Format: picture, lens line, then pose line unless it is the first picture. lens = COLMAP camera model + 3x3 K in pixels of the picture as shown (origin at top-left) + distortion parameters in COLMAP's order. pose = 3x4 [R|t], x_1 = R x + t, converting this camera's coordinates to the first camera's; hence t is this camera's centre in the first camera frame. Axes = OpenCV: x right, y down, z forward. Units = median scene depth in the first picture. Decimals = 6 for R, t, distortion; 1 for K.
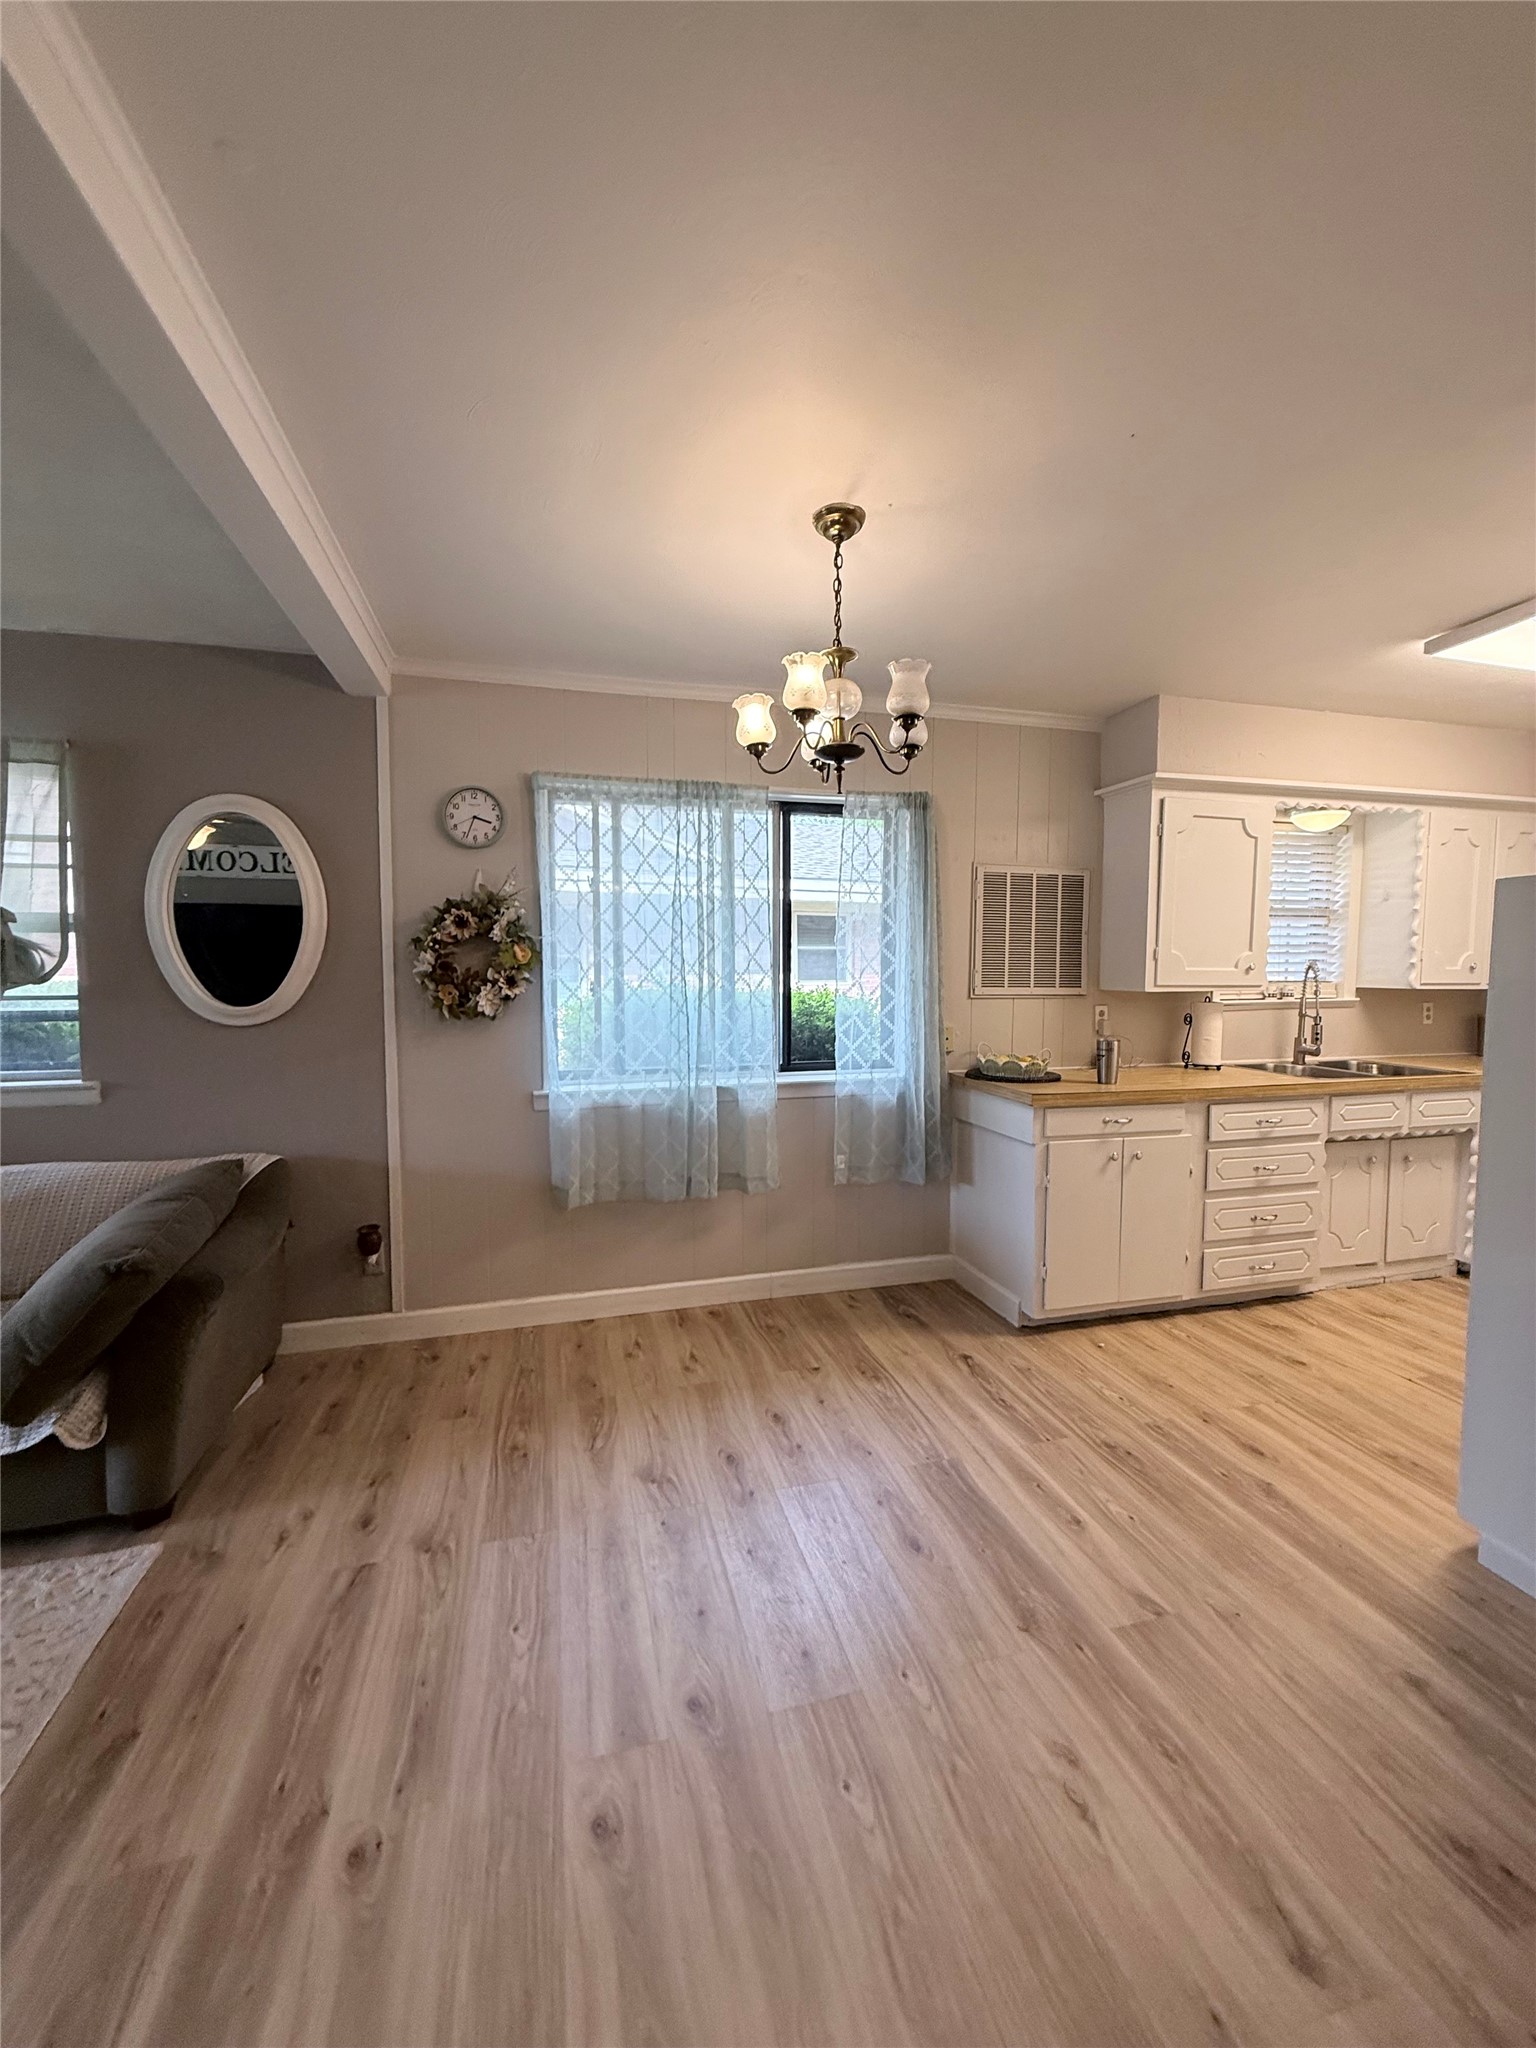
lens RADIAL K [[820.6, 0, 772.7], [0, 820.6, 1025.5], [0, 0, 1]] dist [0.009538, -0.000812]
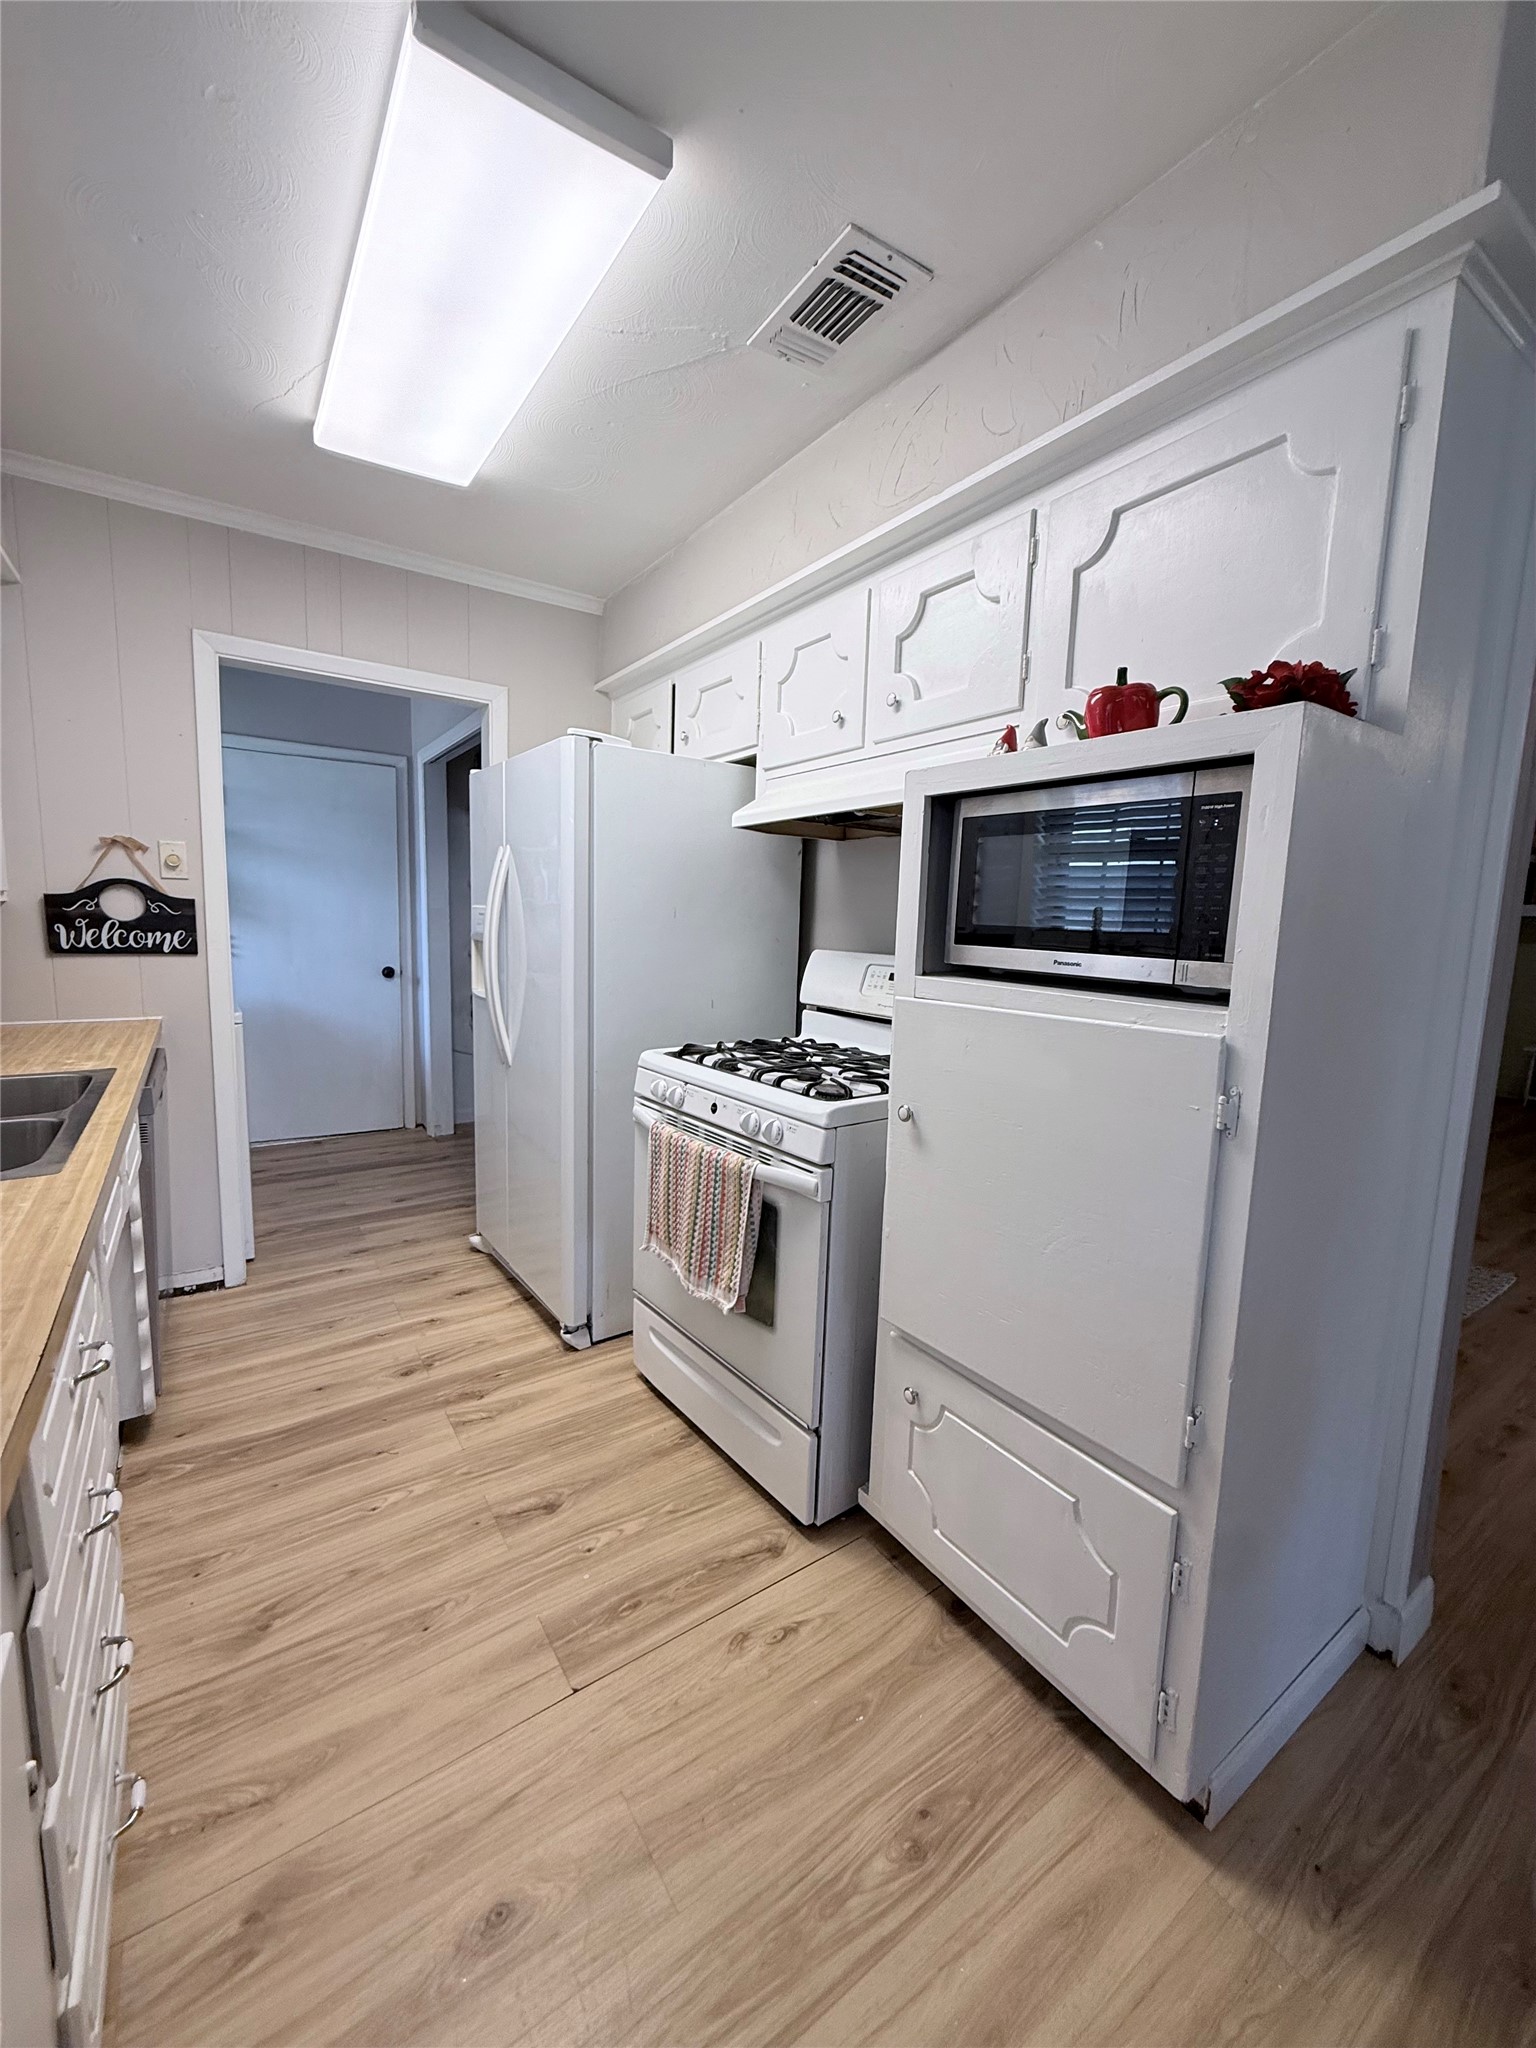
lens RADIAL K [[820.6, 0, 772.7], [0, 820.6, 1025.5], [0, 0, 1]] dist [0.009538, -0.000812]
pose [[-0.330110, -0.130260, 0.934912, 0.311282], [0.023871, 0.988964, 0.146219, -0.044117], [-0.943641, 0.070586, -0.323357, 1.016949]]
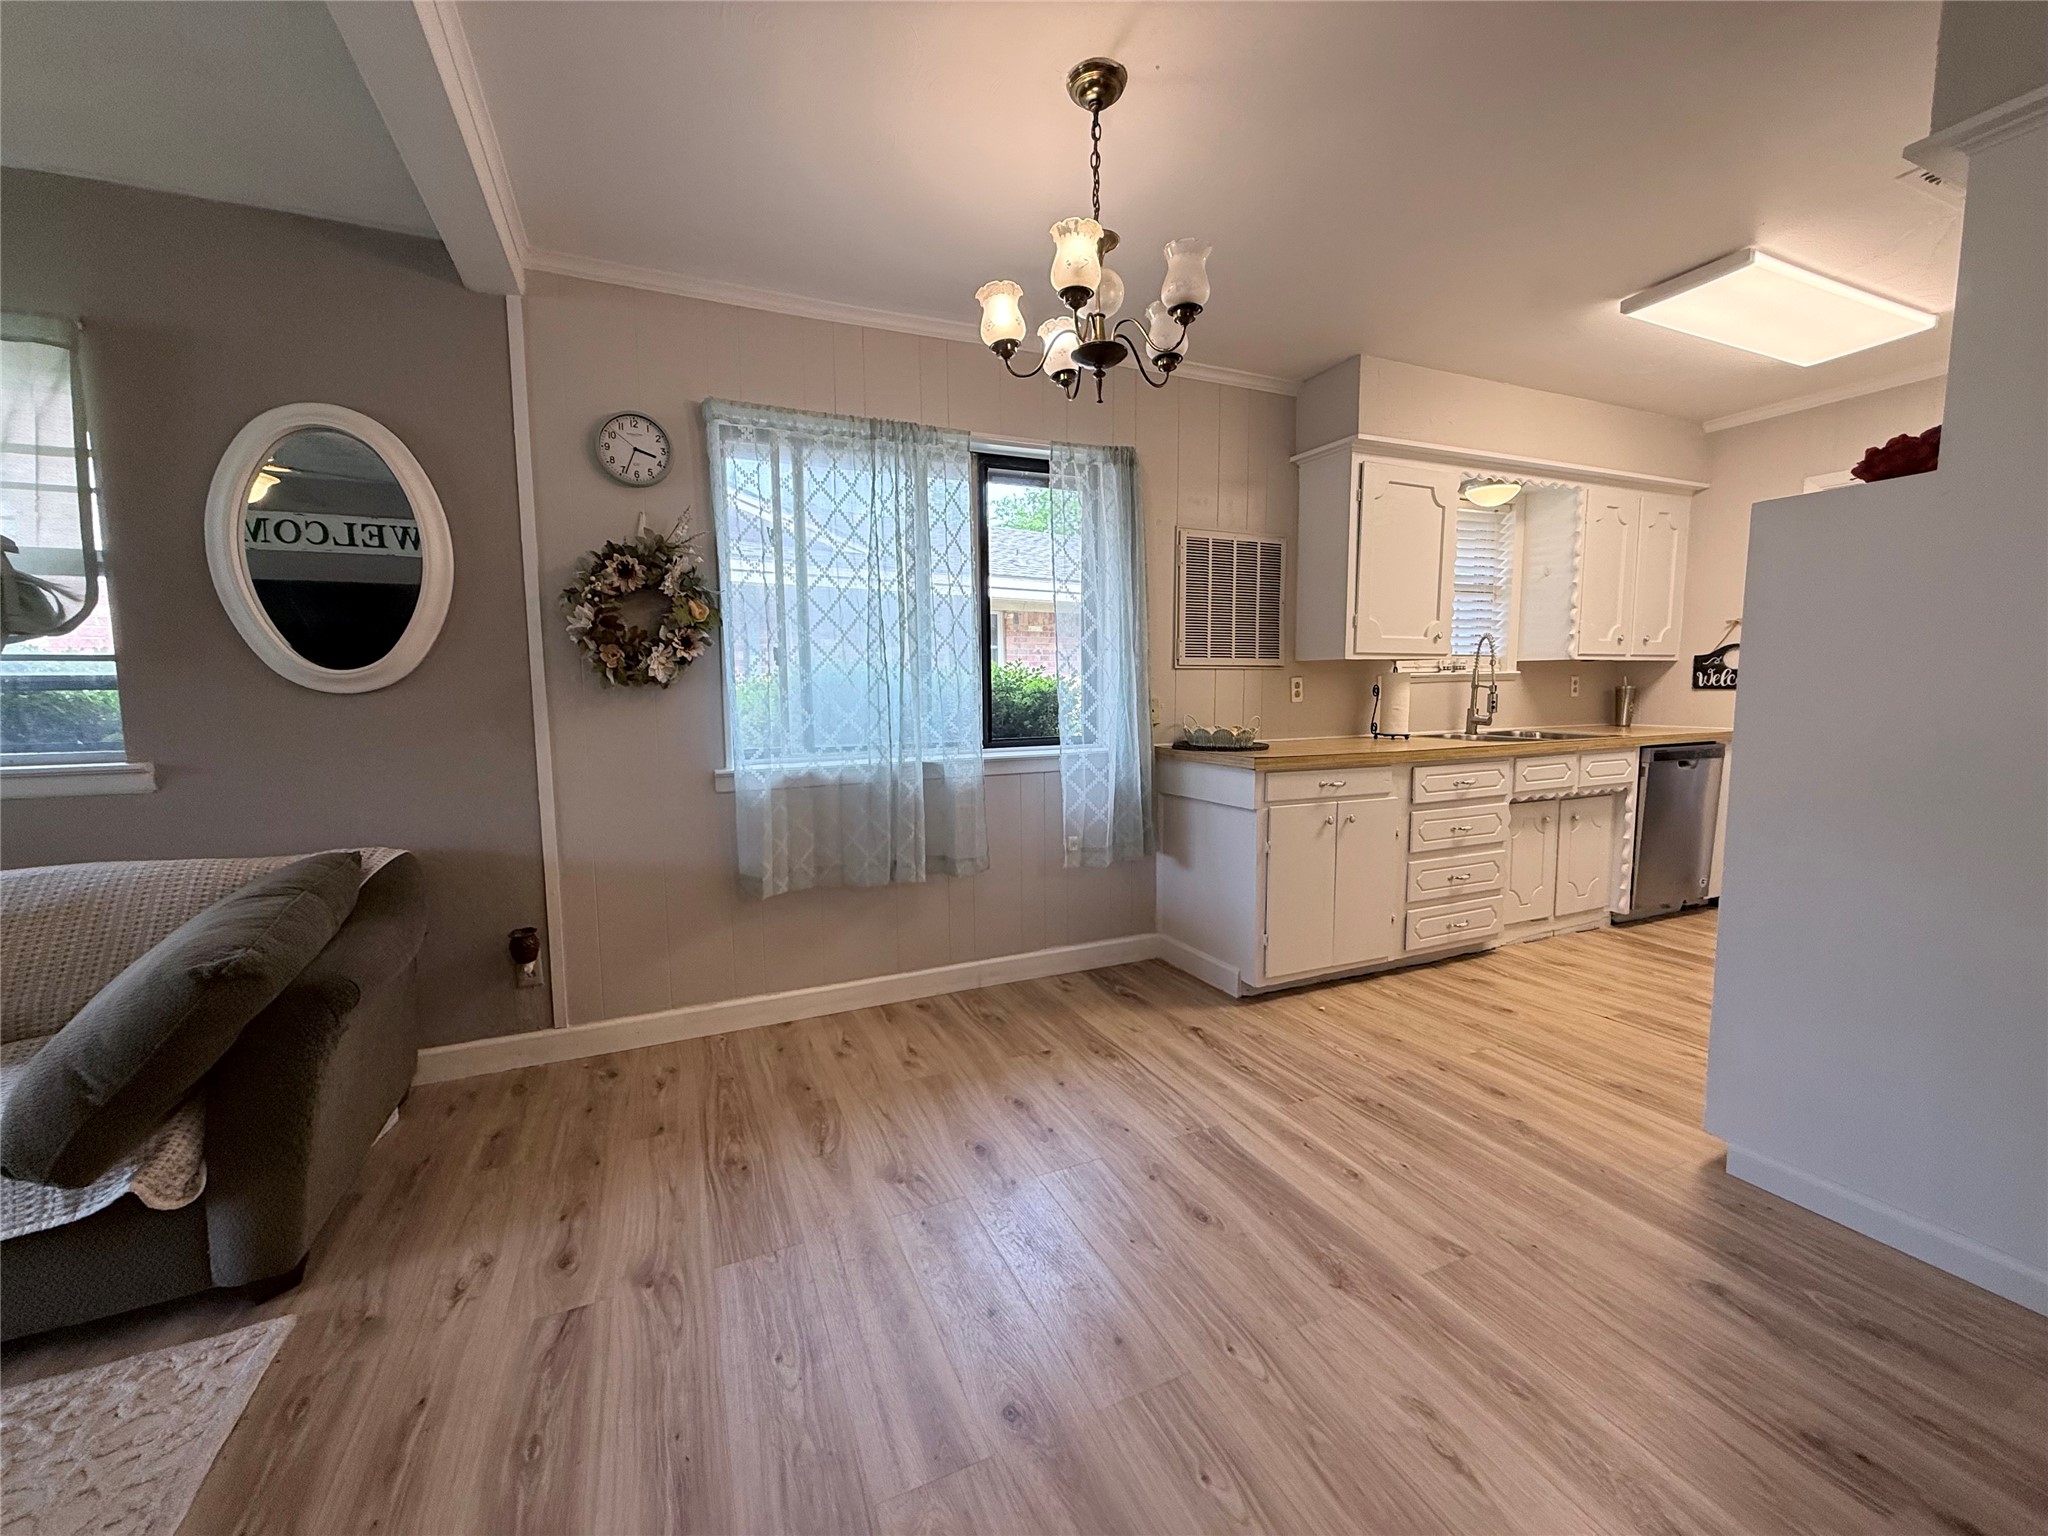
lens RADIAL K [[820.6, 0, 1024.0], [0, 820.6, 768.0], [0, 0, 1]] dist [0.009538, -0.000812]
pose [[0.988265, -0.025173, 0.150658, -0.107904], [0.020501, 0.999262, 0.032481, 0.063326], [-0.151365, -0.029011, 0.988052, 0.087313]]
